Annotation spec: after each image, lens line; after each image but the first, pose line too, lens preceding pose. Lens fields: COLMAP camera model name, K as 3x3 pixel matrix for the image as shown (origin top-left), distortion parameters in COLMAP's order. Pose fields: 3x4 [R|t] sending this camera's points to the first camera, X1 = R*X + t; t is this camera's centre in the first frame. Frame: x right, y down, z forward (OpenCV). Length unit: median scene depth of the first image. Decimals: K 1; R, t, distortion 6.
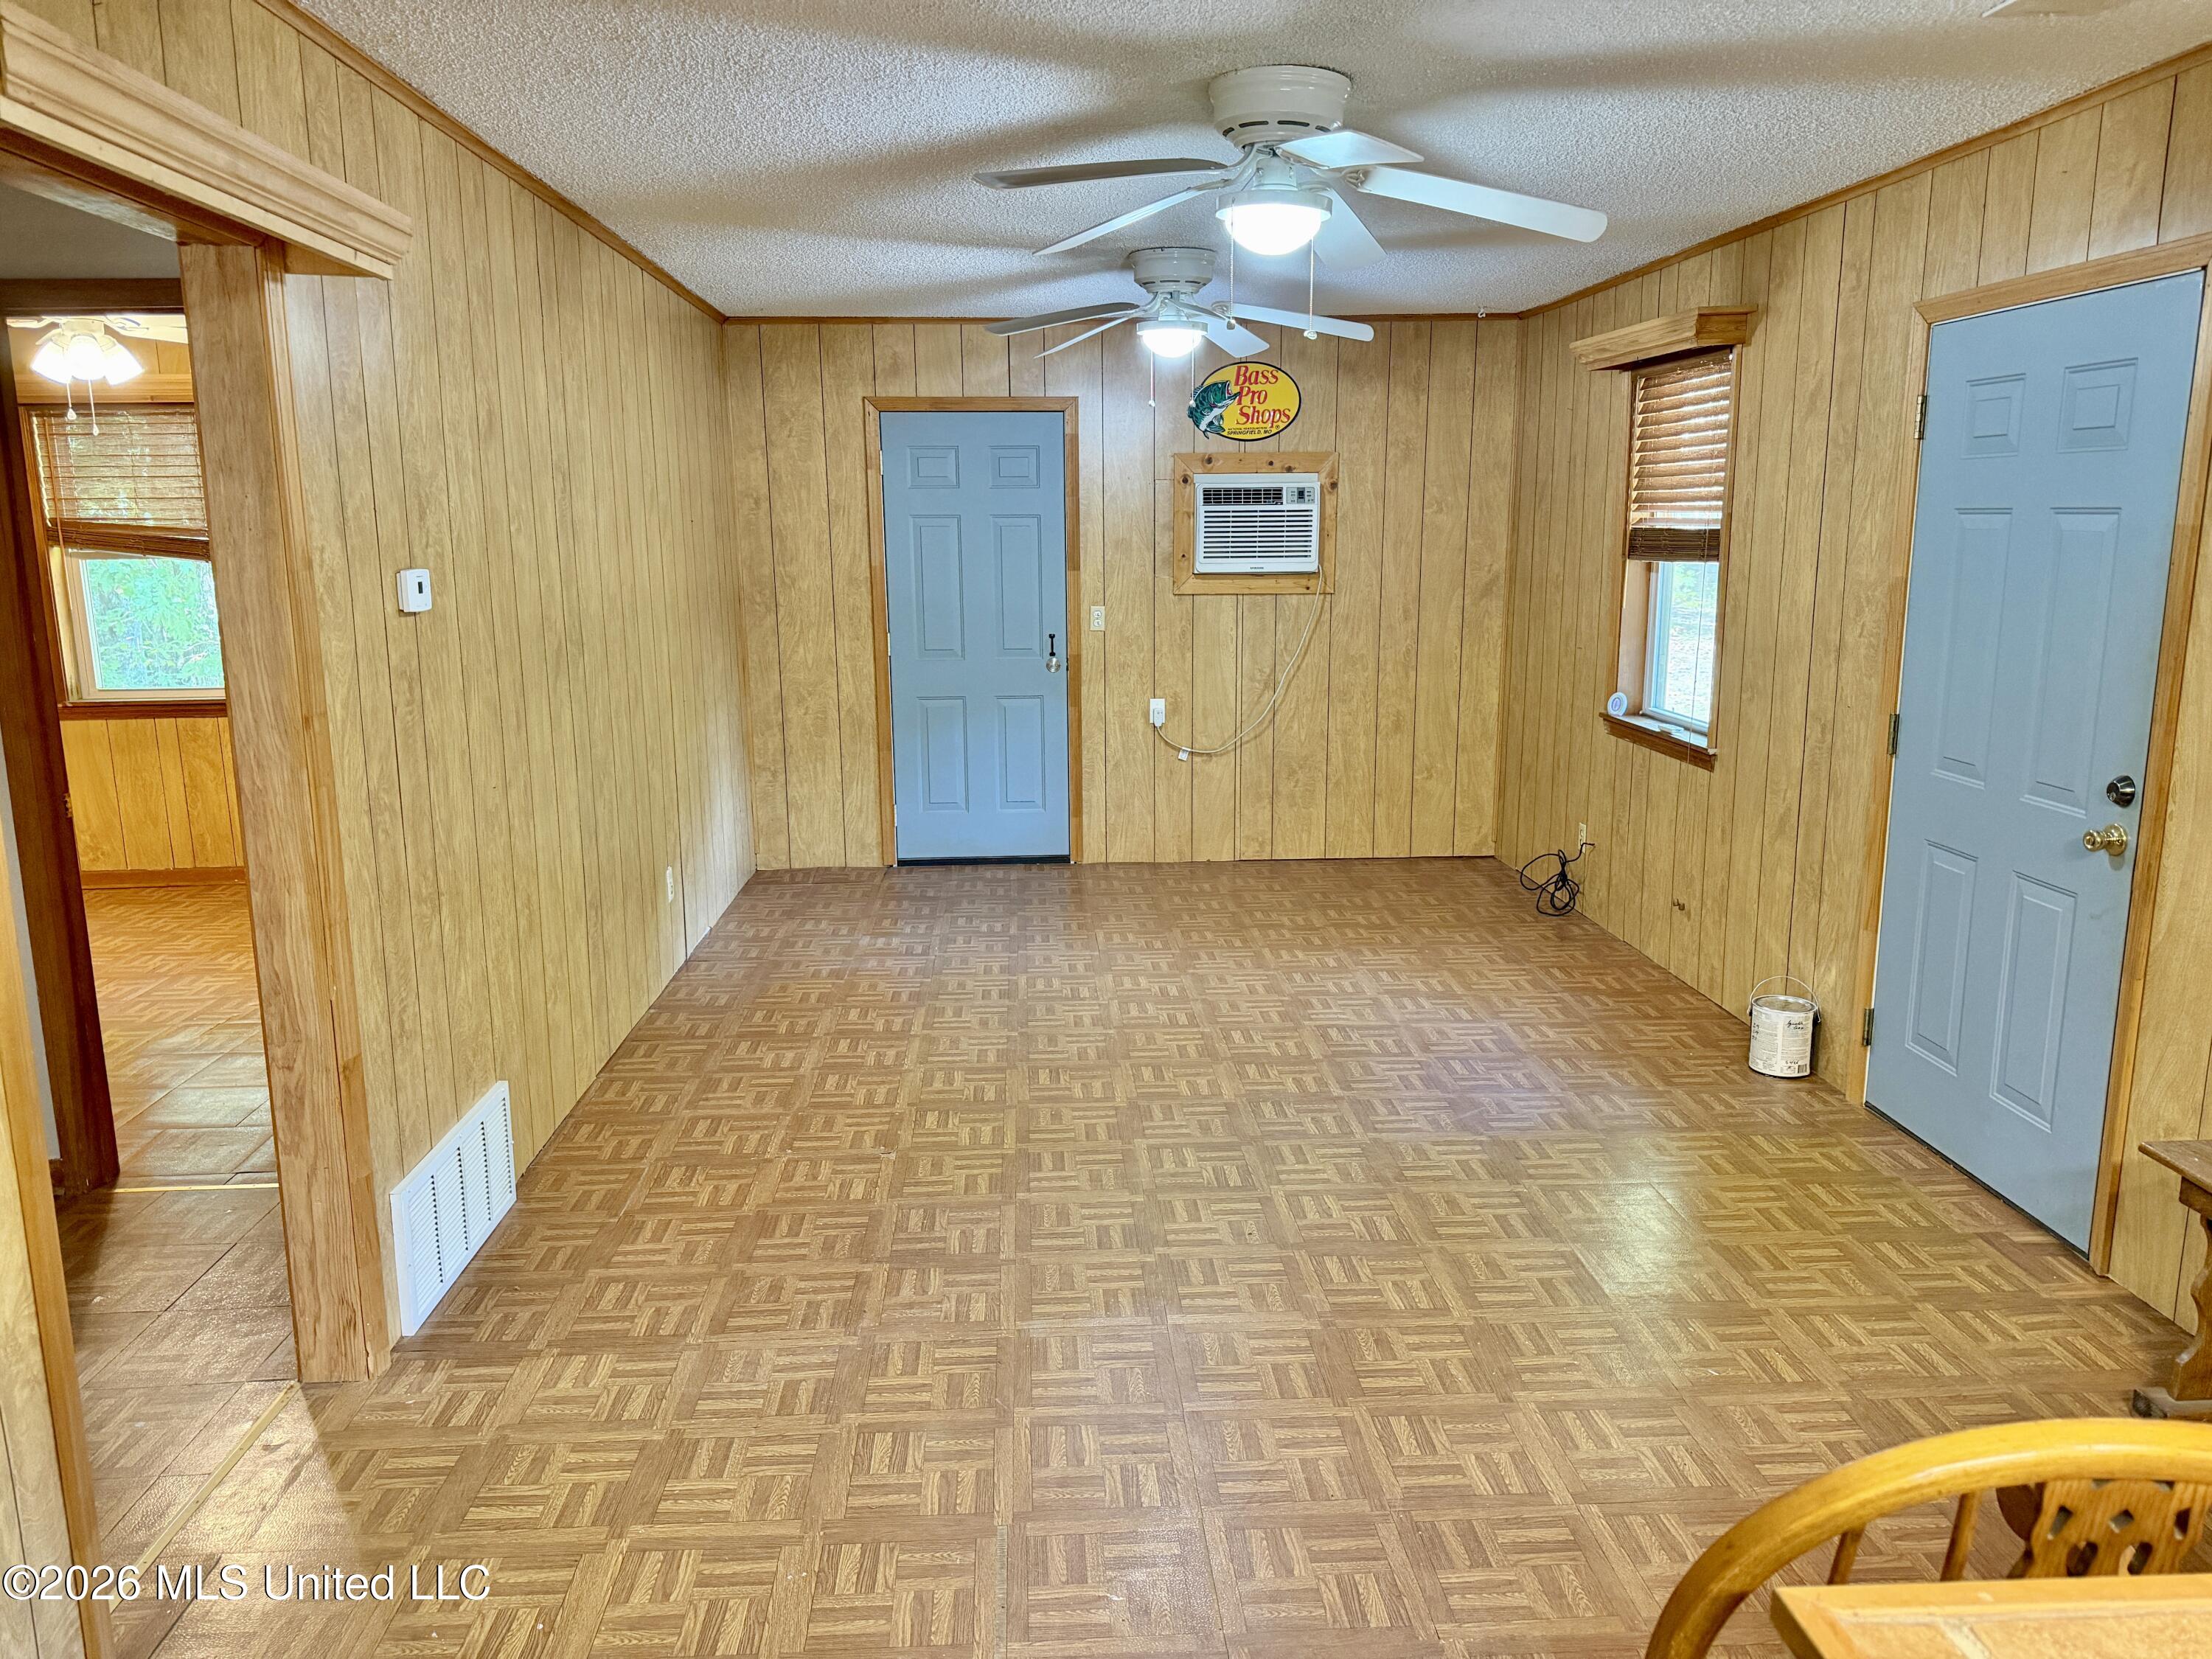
lens RADIAL K [[1627.6, 0, 1170.2], [0, 1627.6, 826.1], [0, 0, 1]] dist [0.083748, -0.121664]
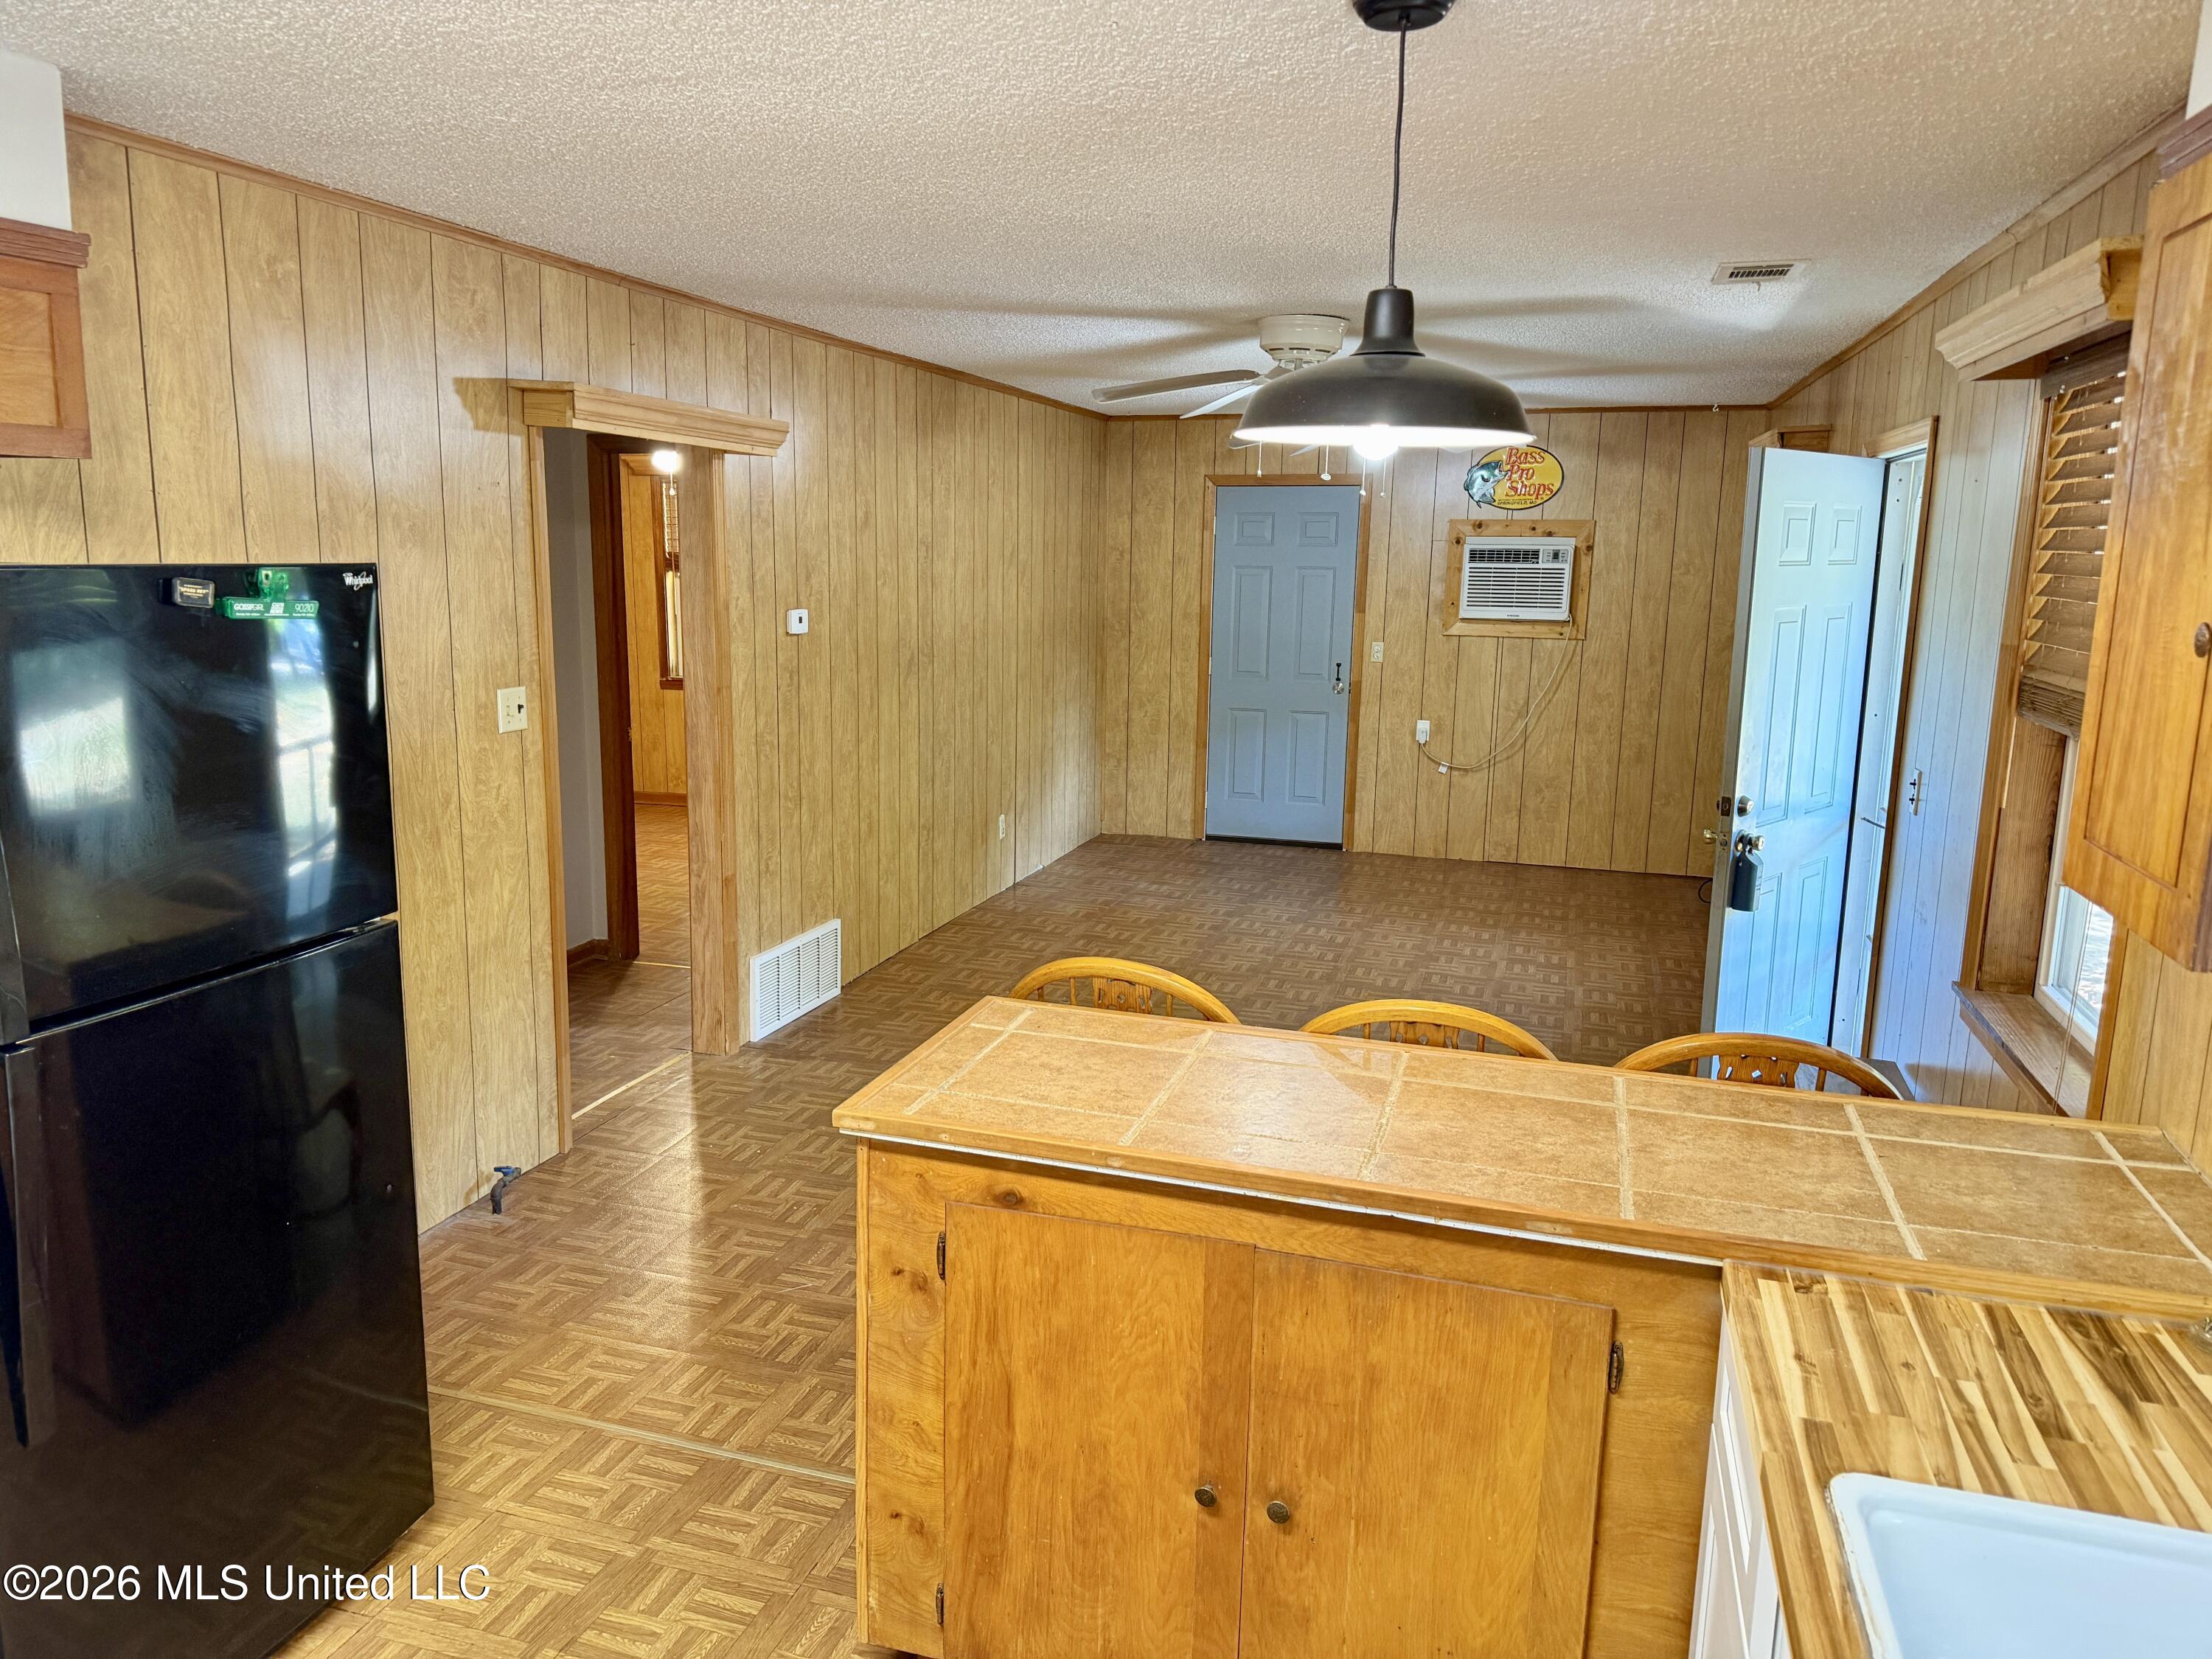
lens RADIAL K [[1627.6, 0, 1106.4], [0, 1627.6, 831.5], [0, 0, 1]] dist [0.083748, -0.121664]
pose [[0.932342, 0.083320, -0.351848, 0.218192], [-0.087024, 0.996192, 0.005307, 0.019028], [0.350950, 0.025672, 0.936042, -0.229361]]
